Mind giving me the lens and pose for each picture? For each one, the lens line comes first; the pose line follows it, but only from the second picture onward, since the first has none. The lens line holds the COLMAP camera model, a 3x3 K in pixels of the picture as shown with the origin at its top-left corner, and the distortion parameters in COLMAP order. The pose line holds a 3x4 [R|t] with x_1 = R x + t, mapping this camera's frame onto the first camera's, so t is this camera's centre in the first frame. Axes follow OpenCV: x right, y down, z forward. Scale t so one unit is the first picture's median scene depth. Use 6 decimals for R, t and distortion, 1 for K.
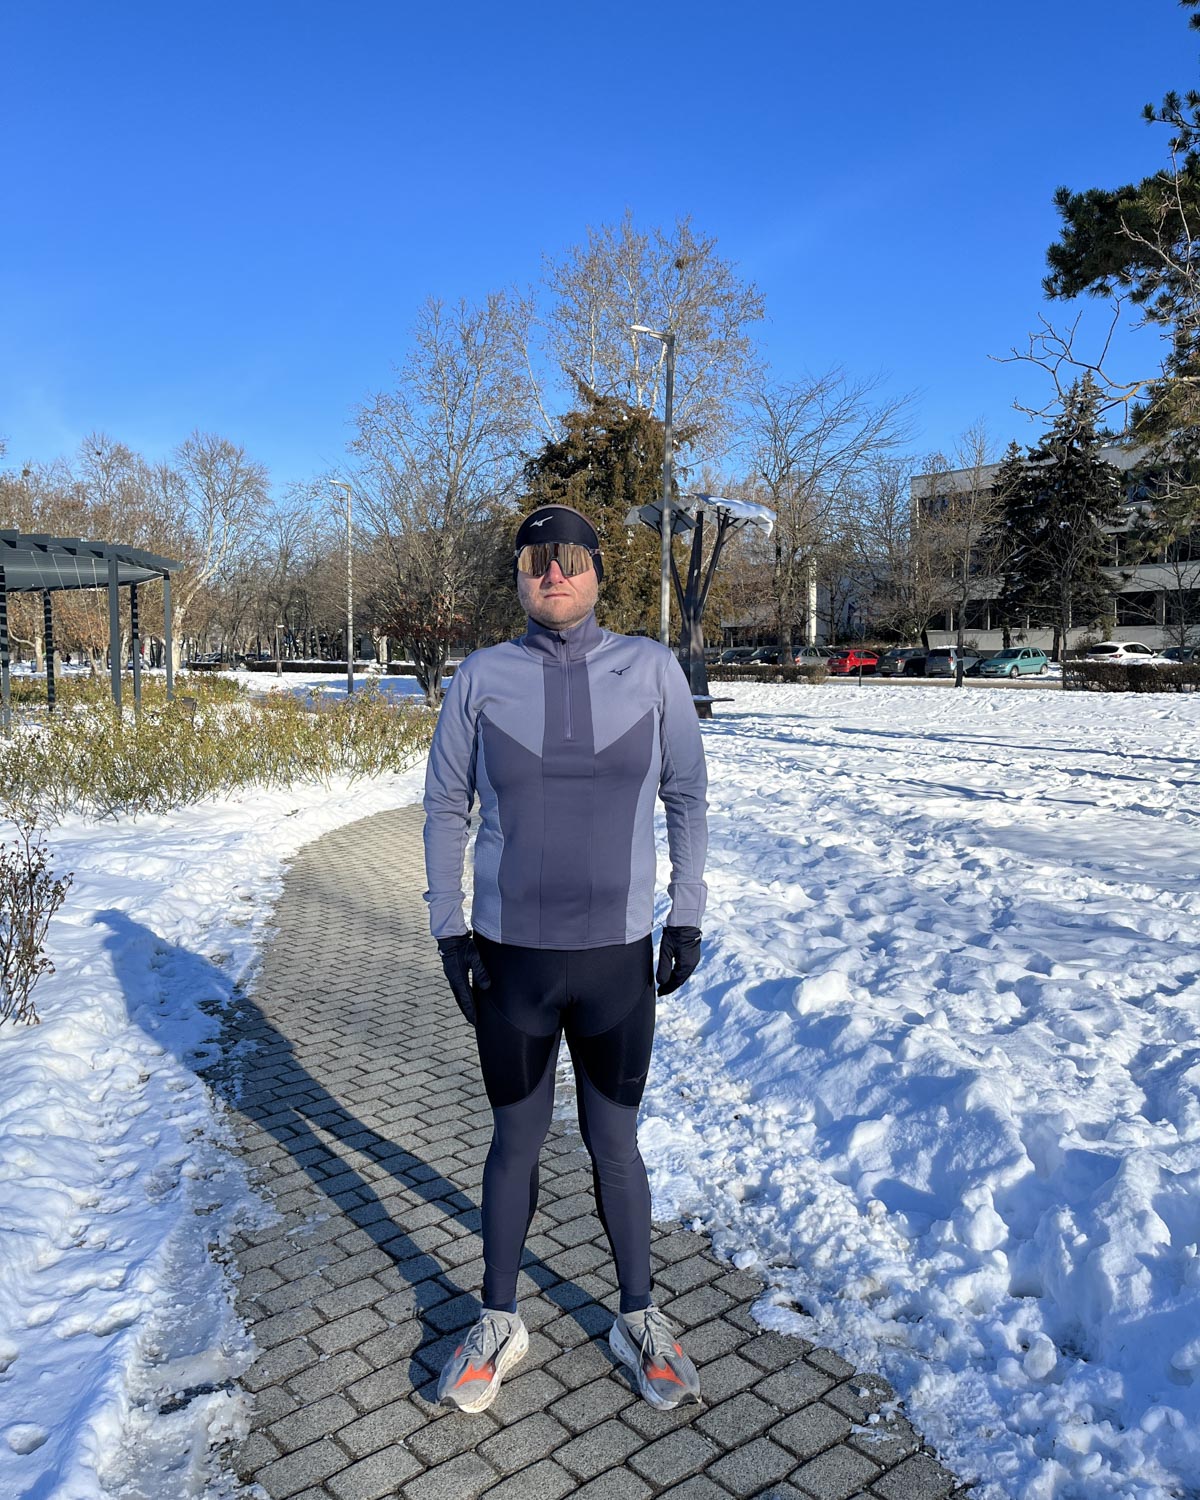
lens RADIAL K [[1187.8, 0, 613.6], [0, 1187.8, 732.1], [0, 0, 1]] dist [0.046848, -0.054833]
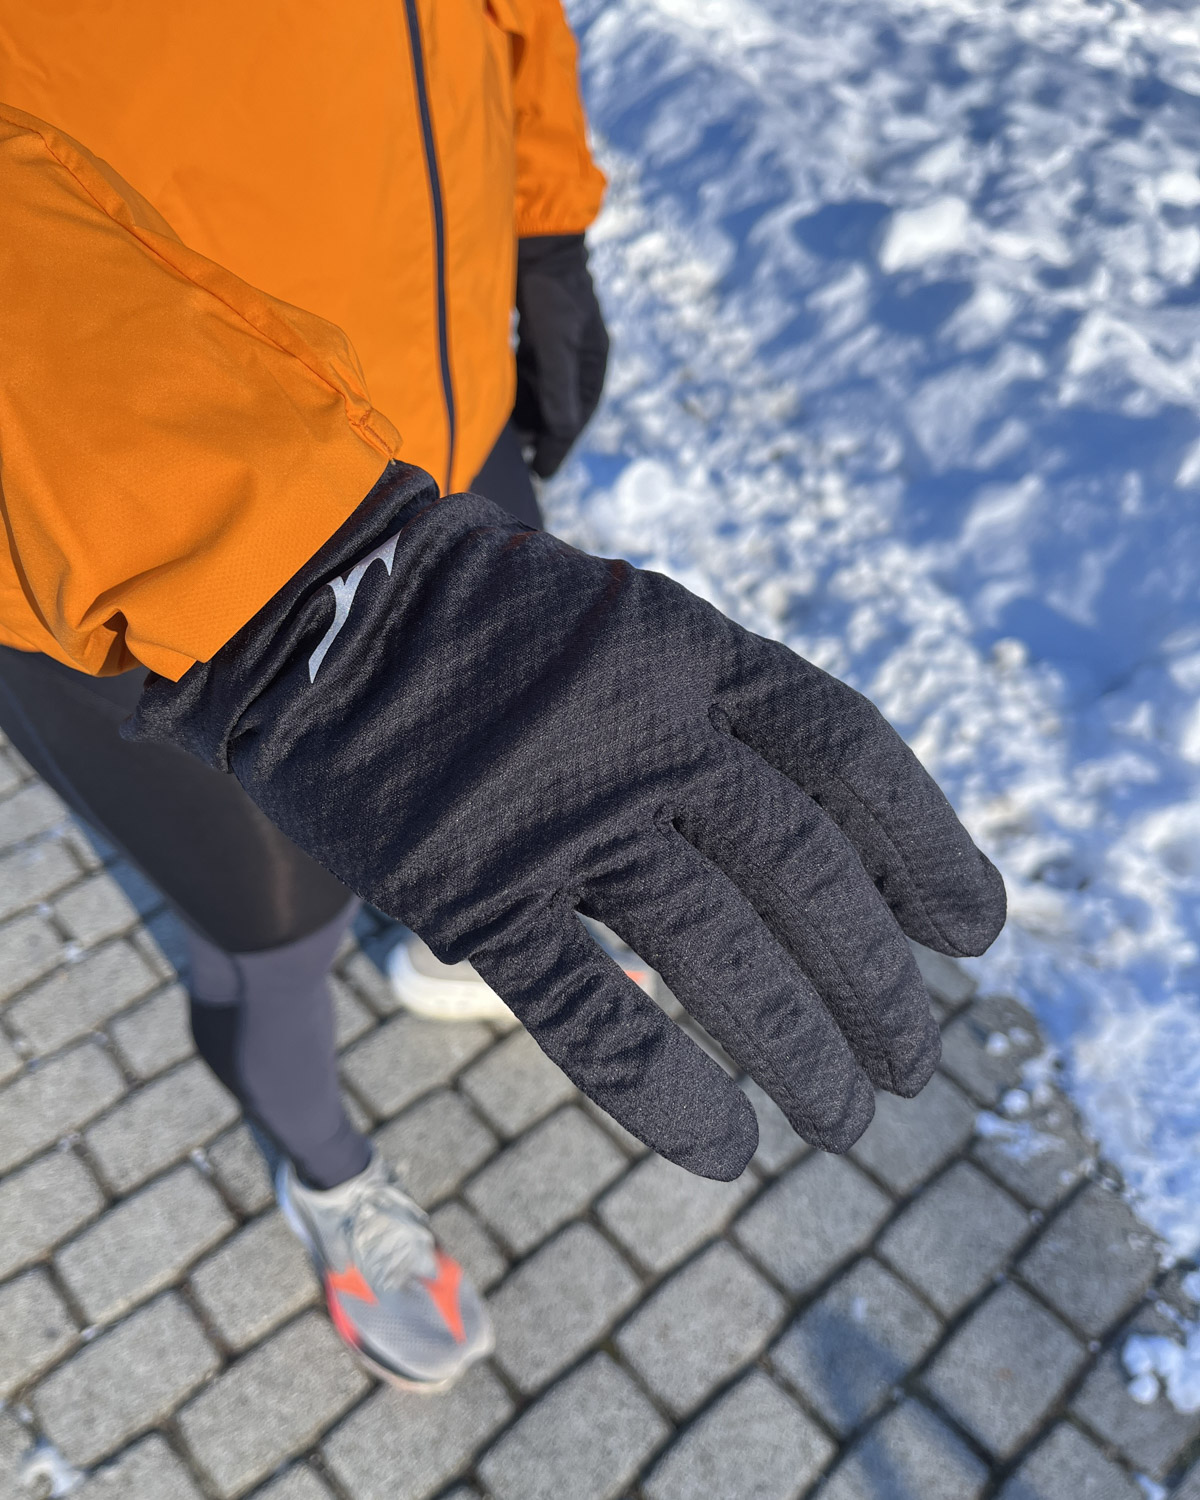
lens RADIAL K [[1187.8, 0, 616.0], [0, 1187.8, 747.4], [0, 0, 1]] dist [0.046848, -0.054833]
pose [[0.999340, 0.013409, 0.033758, -0.000105], [-0.031691, 0.776021, 0.629911, 0.022258], [-0.017750, -0.630565, 0.775933, 0.195305]]
